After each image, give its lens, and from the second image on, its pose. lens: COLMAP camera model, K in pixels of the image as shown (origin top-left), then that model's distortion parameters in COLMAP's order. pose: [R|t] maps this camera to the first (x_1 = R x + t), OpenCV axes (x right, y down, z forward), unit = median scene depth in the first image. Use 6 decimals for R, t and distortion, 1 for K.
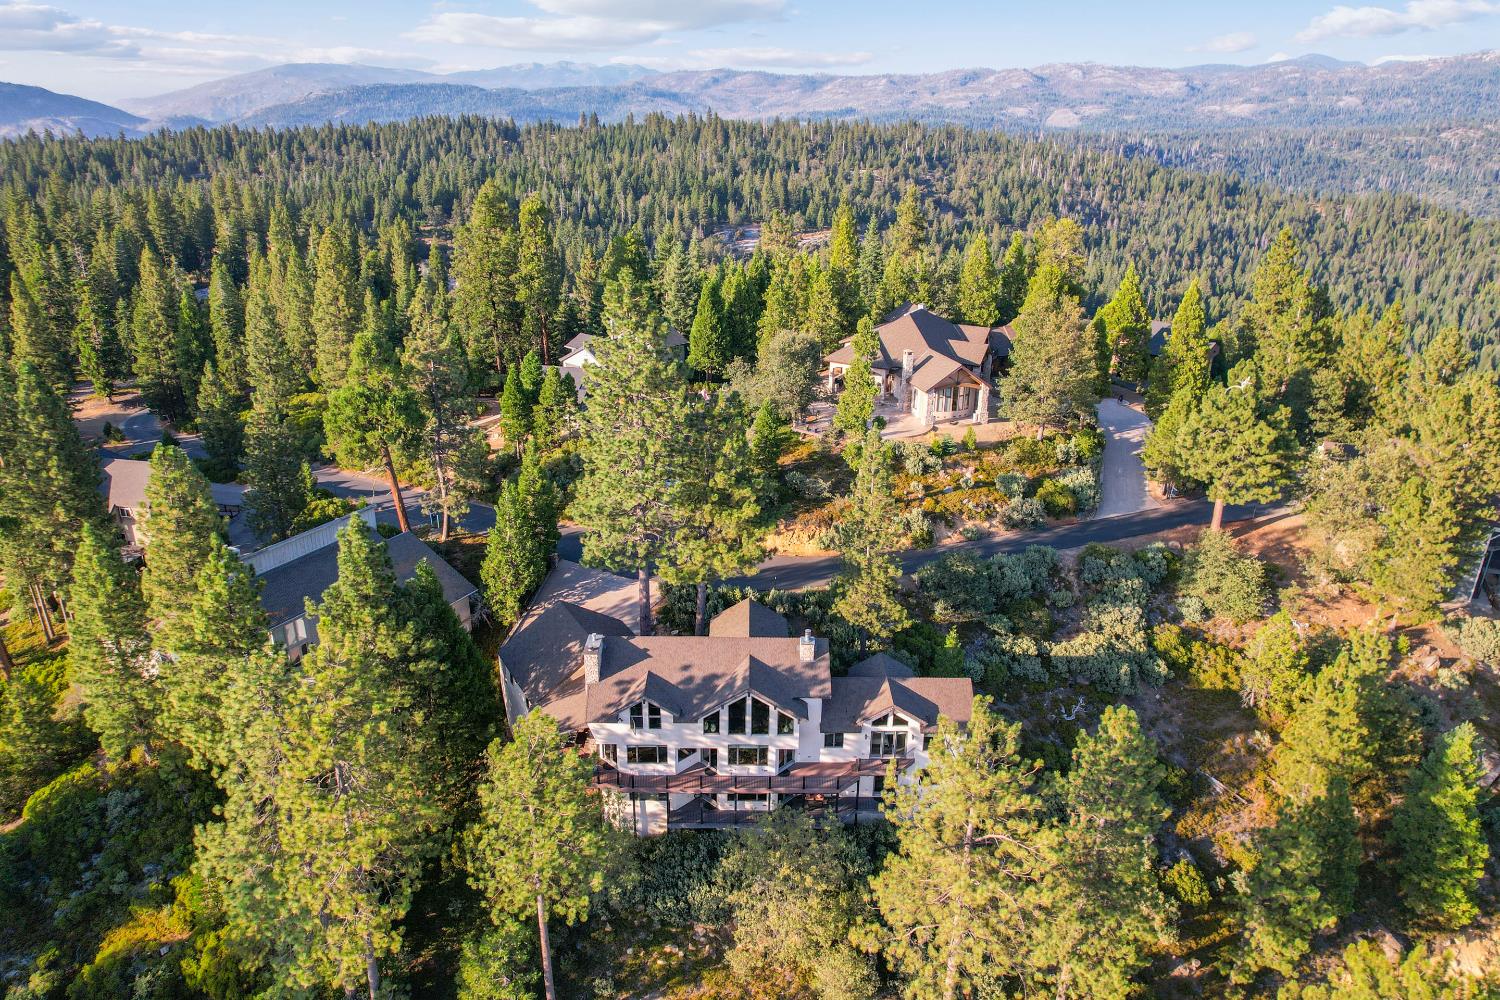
lens RADIAL K [[990.7, 0, 750.0], [0, 990.7, 500.0], [0, 0, 1]] dist [-0.068774, 0.062162]
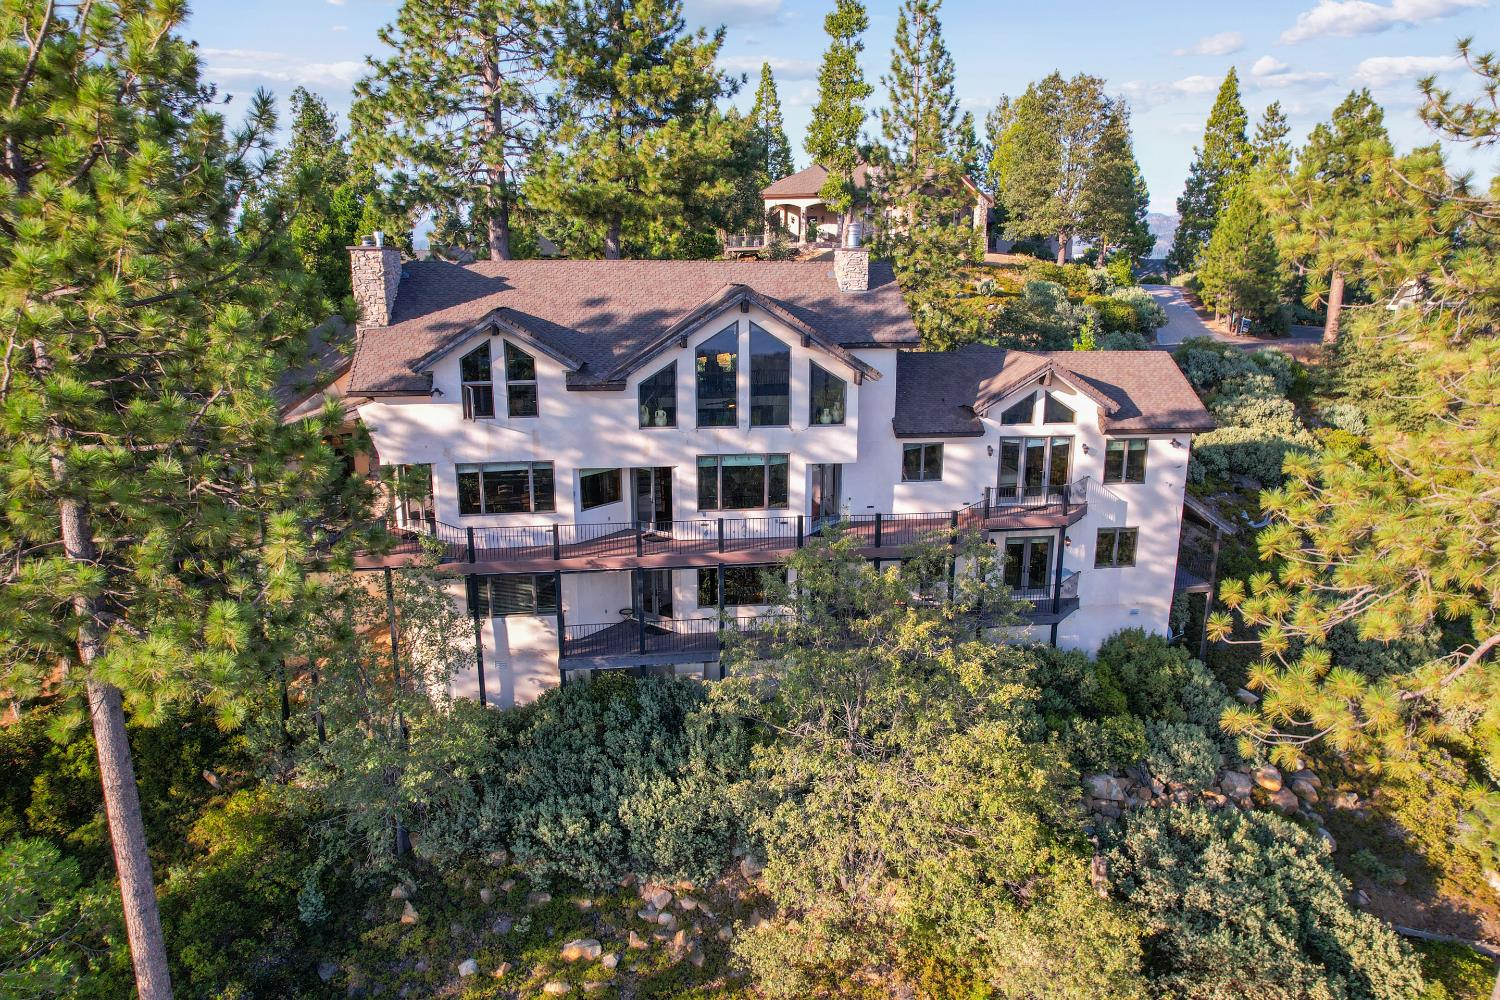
lens RADIAL K [[973.4, 0, 752.9], [0, 973.4, 500.6], [0, 0, 1]] dist [-0.075037, 0.069135]
pose [[0.991214, -0.041537, 0.125580, -0.038510], [0.058374, 0.989325, -0.133522, 0.240067], [-0.118693, 0.139679, 0.983057, 0.429899]]
